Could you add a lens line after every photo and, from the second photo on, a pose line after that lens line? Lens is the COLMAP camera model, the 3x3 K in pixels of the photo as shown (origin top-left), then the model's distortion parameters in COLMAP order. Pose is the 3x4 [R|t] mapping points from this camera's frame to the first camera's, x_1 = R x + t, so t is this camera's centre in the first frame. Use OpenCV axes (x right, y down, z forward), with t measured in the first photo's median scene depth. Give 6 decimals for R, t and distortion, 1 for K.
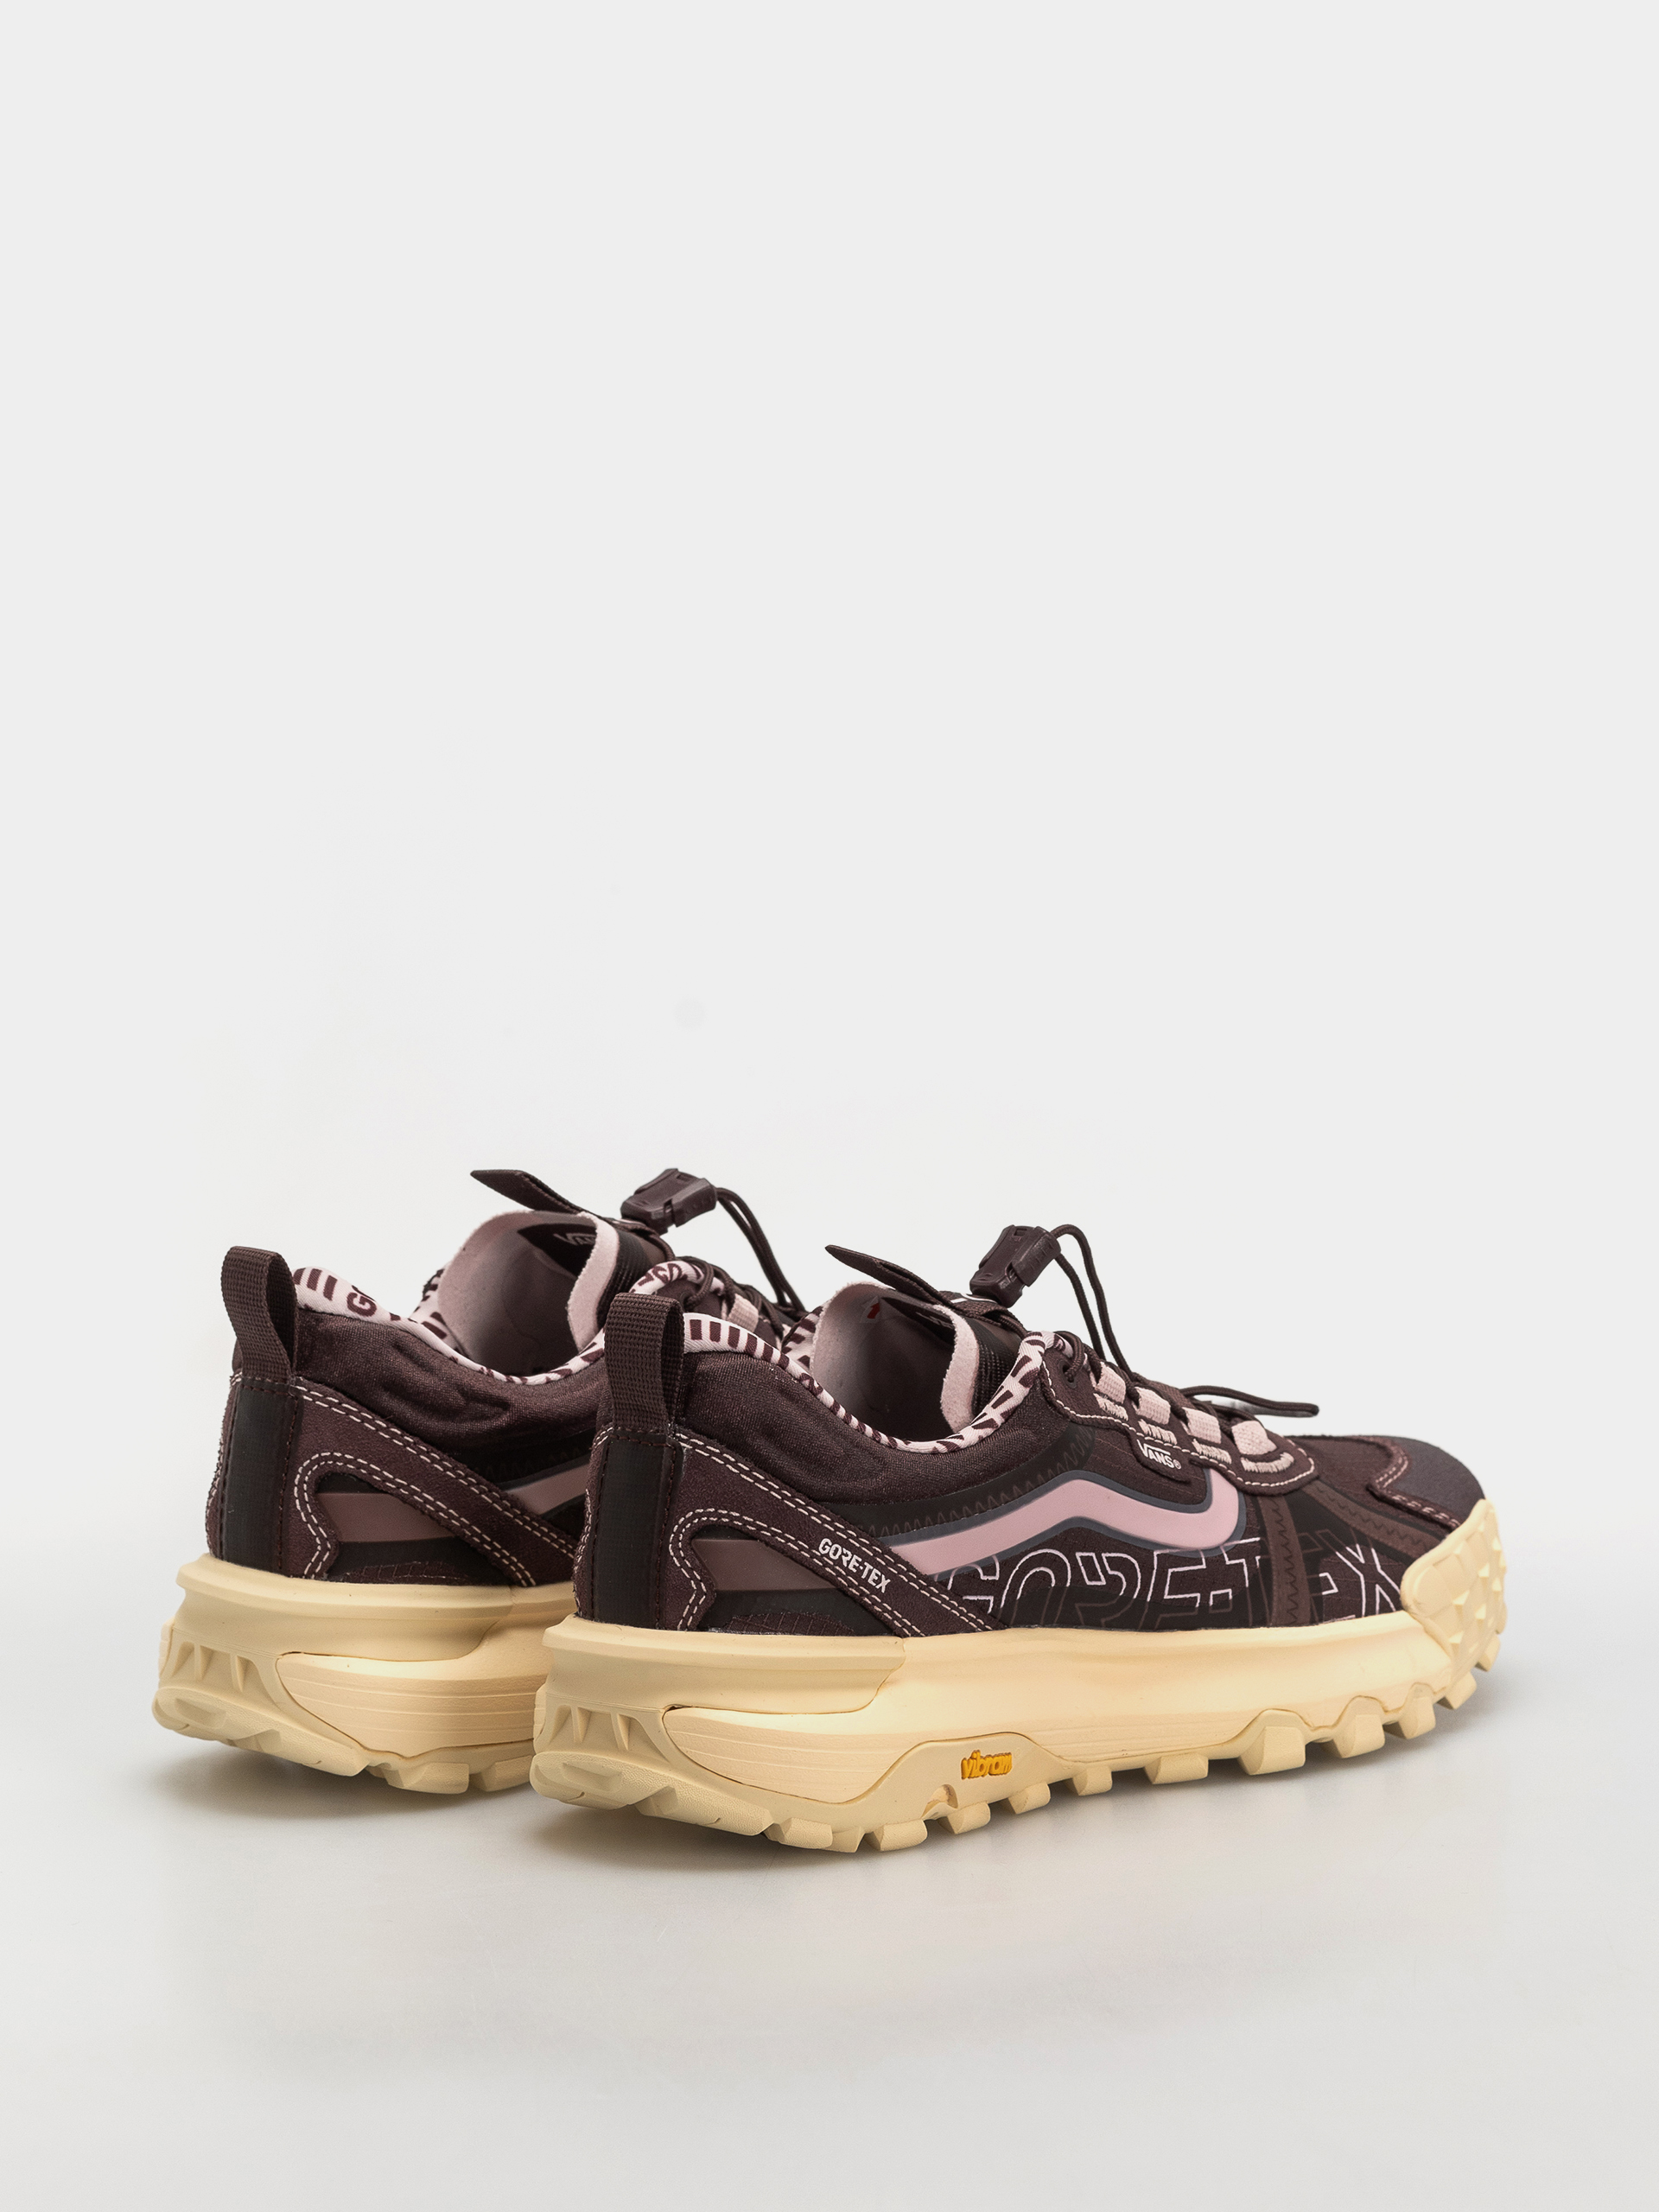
lens RADIAL K [[5386.9, 0, 829.5], [0, 5386.9, 1106.0], [0, 0, 1]] dist [-0.112330, 0.021539]
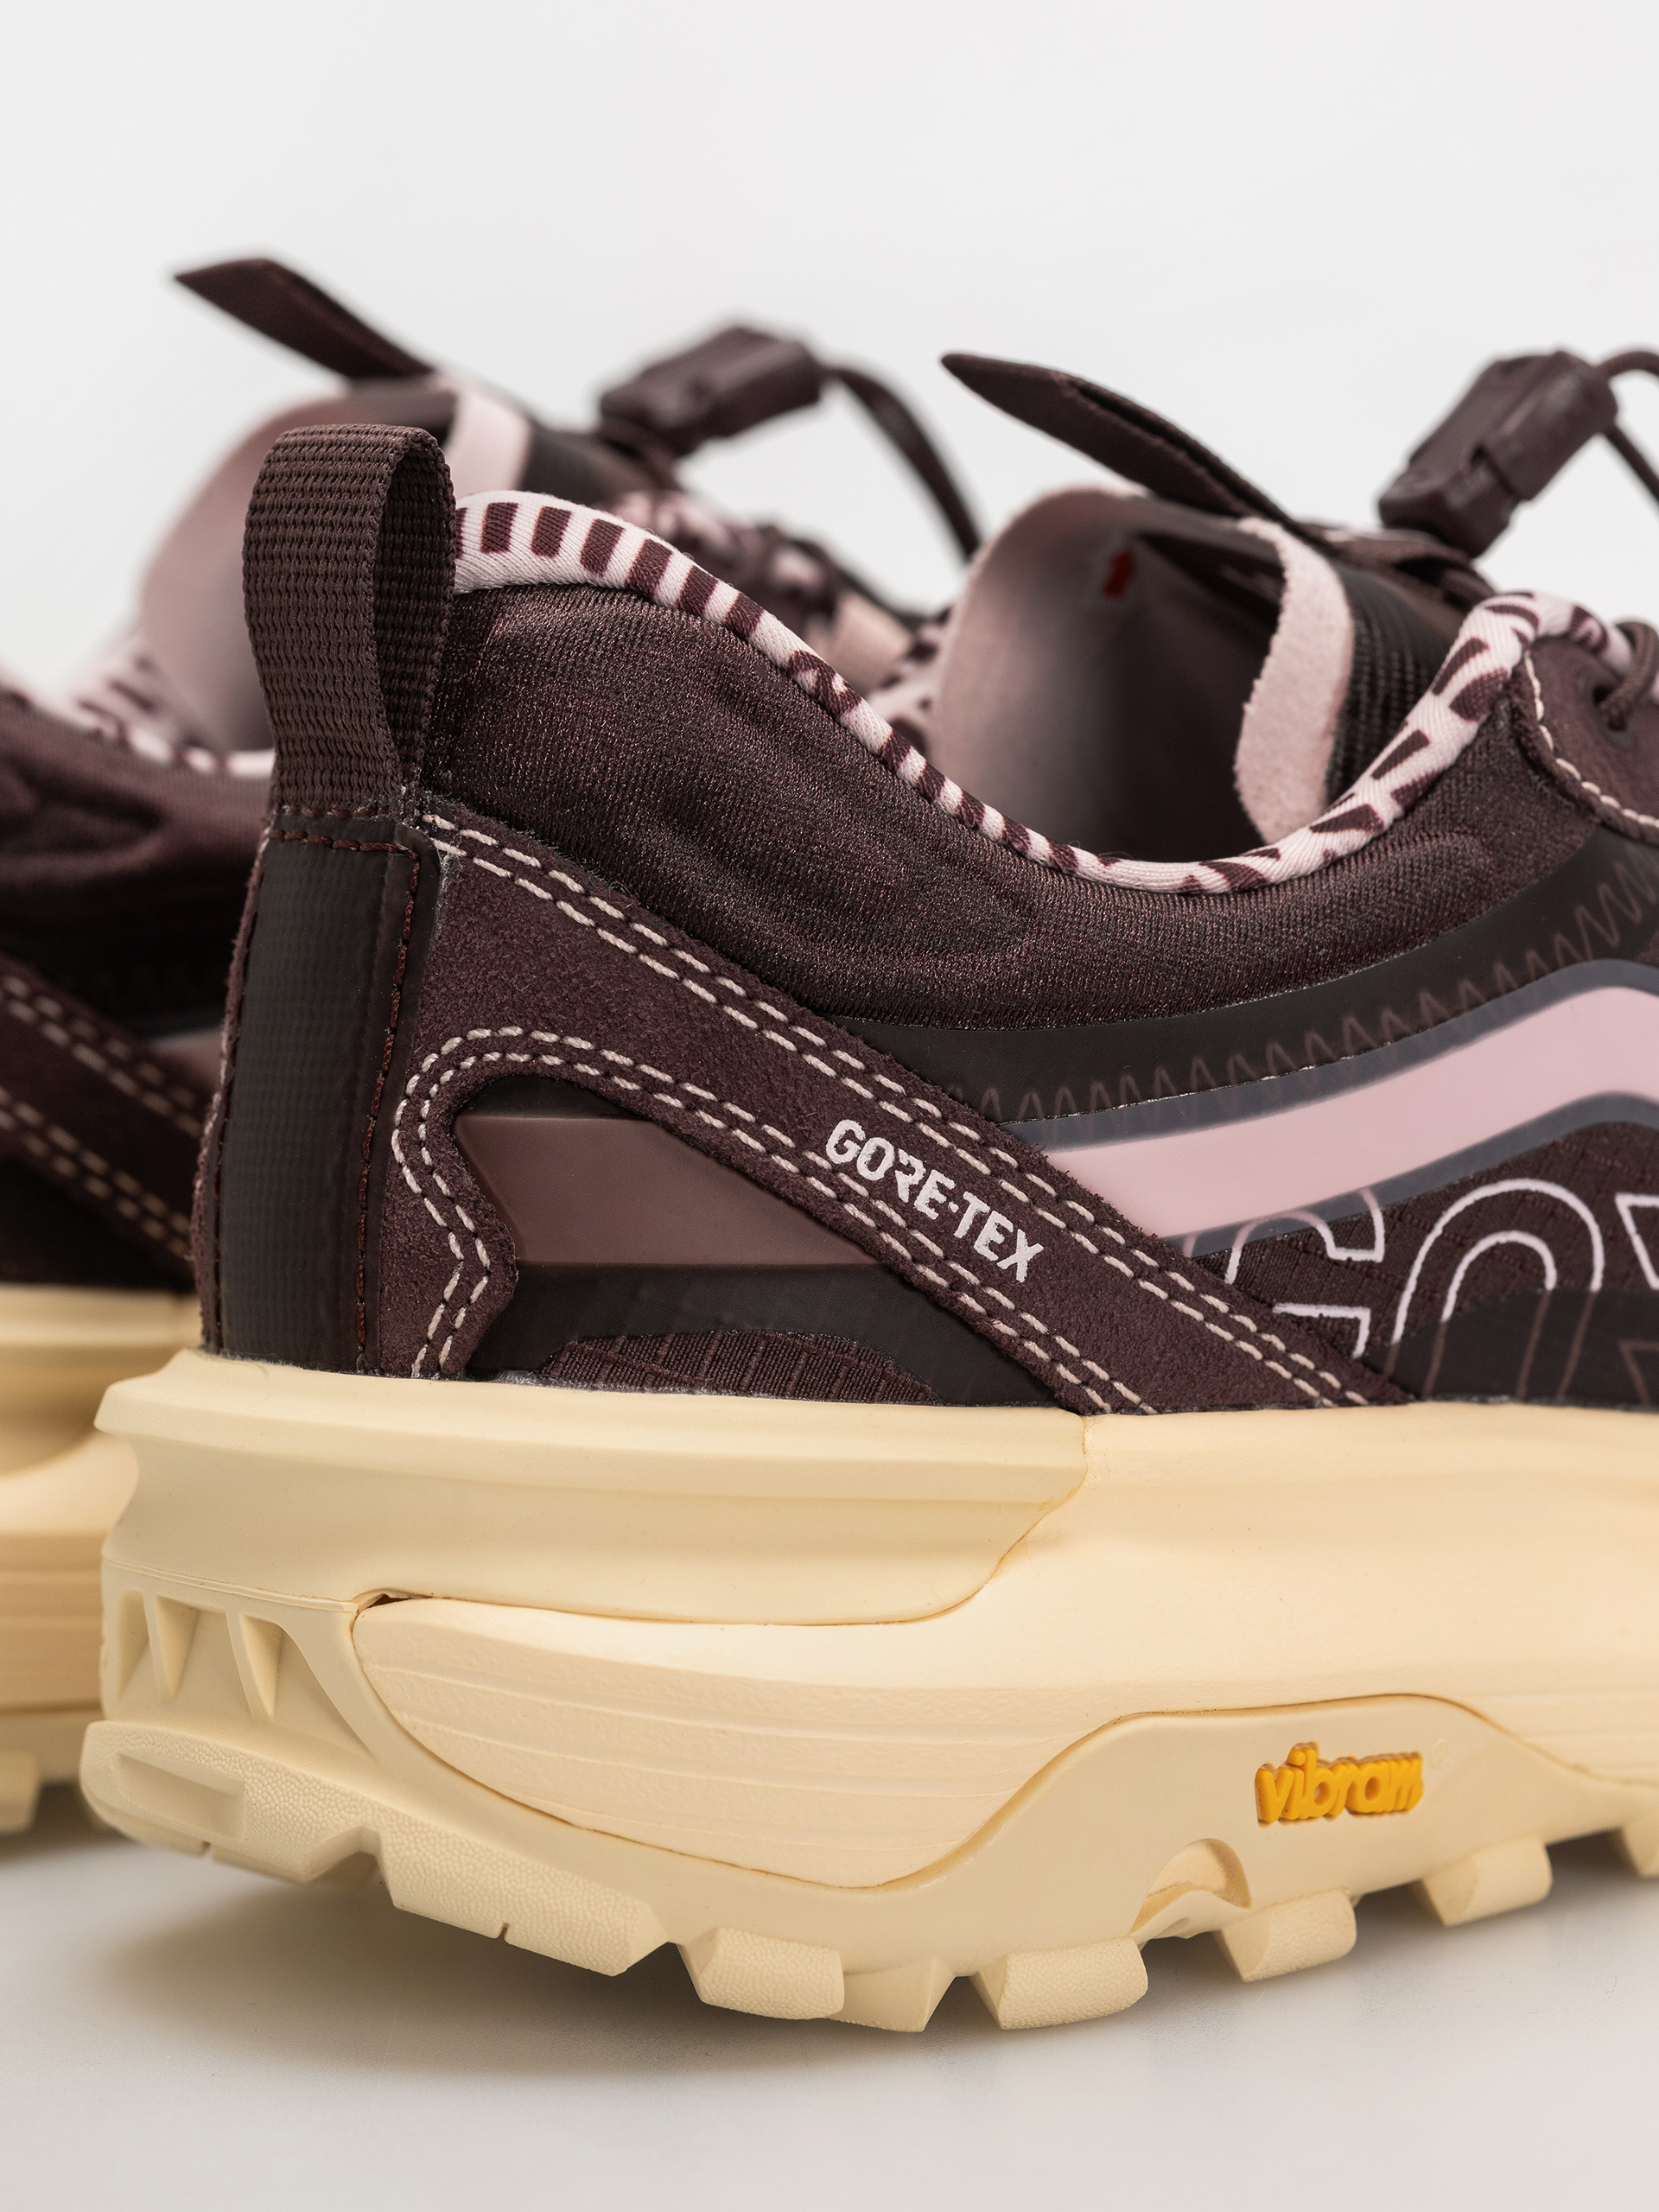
lens RADIAL K [[6585.9, 0, 829.5], [0, 6585.9, 1106.0], [0, 0, 1]] dist [0.069940, 0.616456]
pose [[0.989507, 0.007677, -0.144282, 0.059002], [-0.004518, 0.999743, 0.022213, 0.069735], [0.144415, -0.021328, 0.989287, 0.578349]]
